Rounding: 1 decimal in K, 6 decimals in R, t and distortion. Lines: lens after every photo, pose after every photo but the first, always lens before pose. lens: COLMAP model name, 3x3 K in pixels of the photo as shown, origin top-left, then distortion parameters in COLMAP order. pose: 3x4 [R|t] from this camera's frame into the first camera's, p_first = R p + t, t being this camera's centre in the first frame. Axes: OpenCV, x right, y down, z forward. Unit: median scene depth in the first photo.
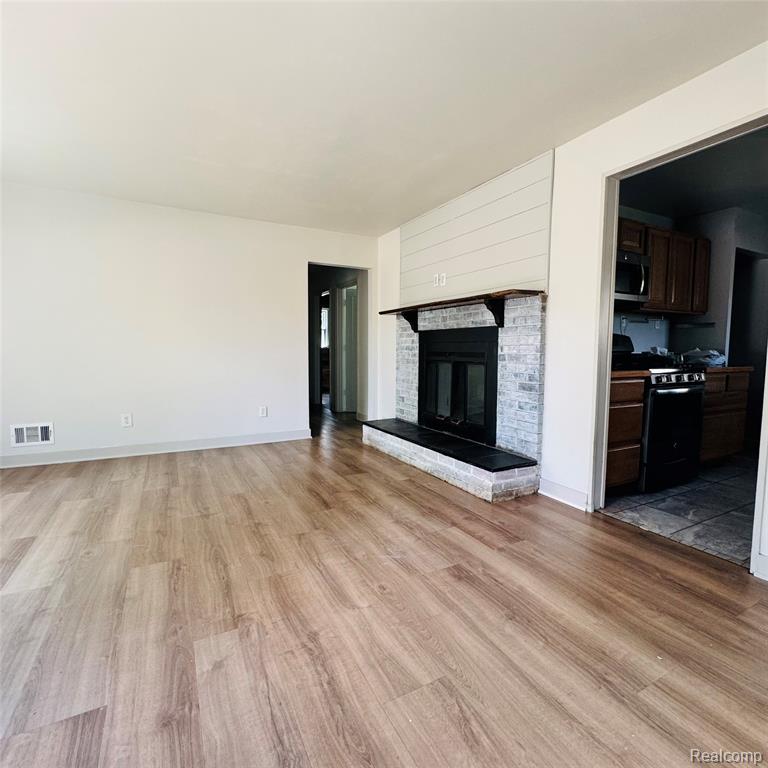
lens RADIAL K [[410.5, 0, 384.7], [0, 410.5, 385.1], [0, 0, 1]] dist [-0.002408, -0.000010]
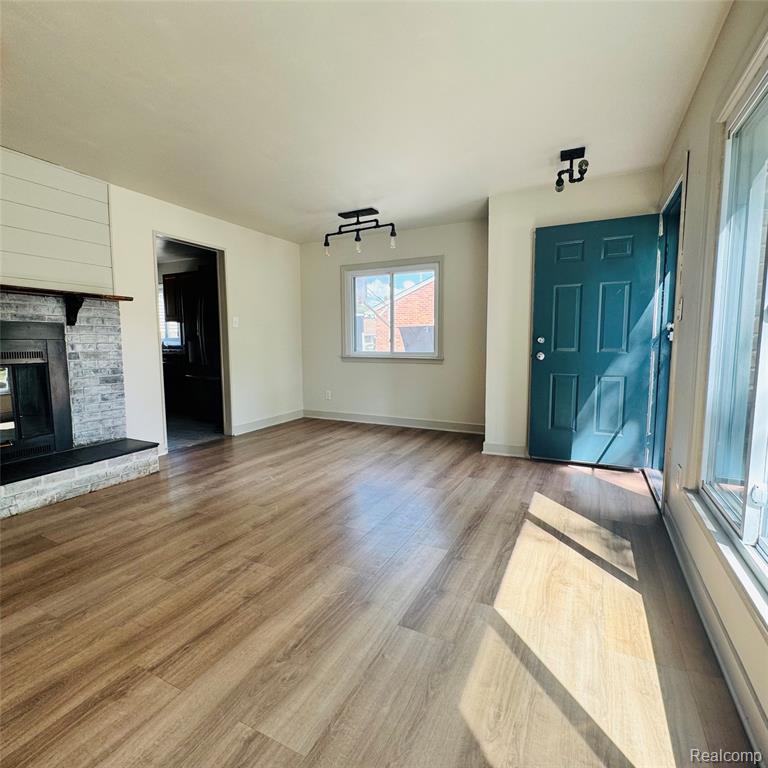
lens RADIAL K [[410.5, 0, 386.3], [0, 410.5, 383.5], [0, 0, 1]] dist [-0.002408, -0.000010]
pose [[-0.579142, -0.088304, 0.810430, -1.043383], [0.070760, 0.984919, 0.157882, -0.112583], [-0.812150, 0.148782, -0.564159, 1.031044]]
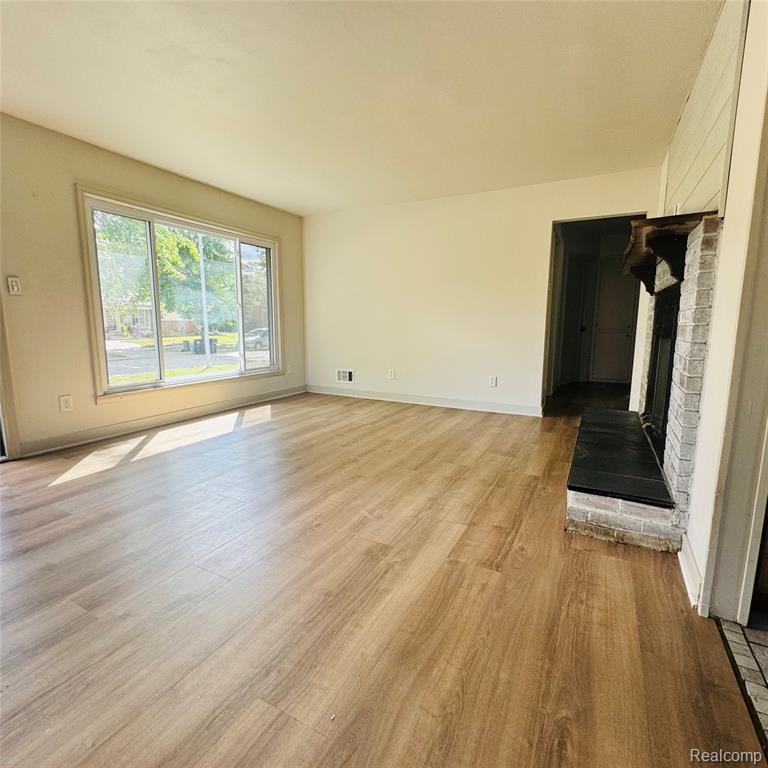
lens RADIAL K [[410.5, 0, 383.5], [0, 410.5, 384.0], [0, 0, 1]] dist [-0.002408, -0.000010]
pose [[0.558560, 0.123284, -0.820251, 0.601206], [-0.073333, 0.992360, 0.099215, -0.016773], [0.826216, 0.004734, 0.563333, 0.303737]]
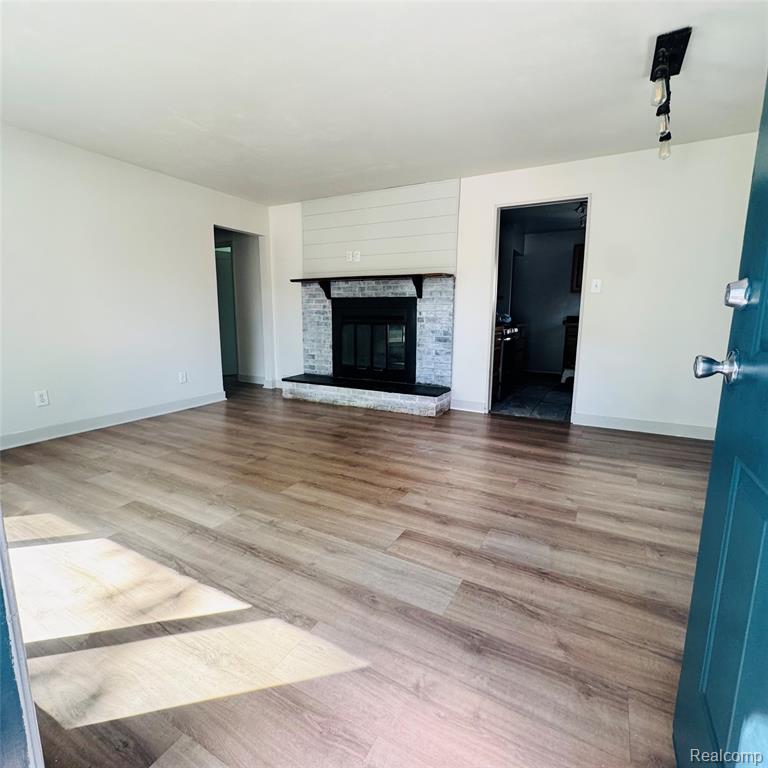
lens RADIAL K [[410.5, 0, 383.5], [0, 410.5, 384.9], [0, 0, 1]] dist [-0.002408, -0.000010]
pose [[0.835614, -0.096183, 0.540831, -0.655408], [0.046478, 0.993400, 0.104858, 0.001919], [-0.547347, -0.062484, 0.834570, -0.134498]]
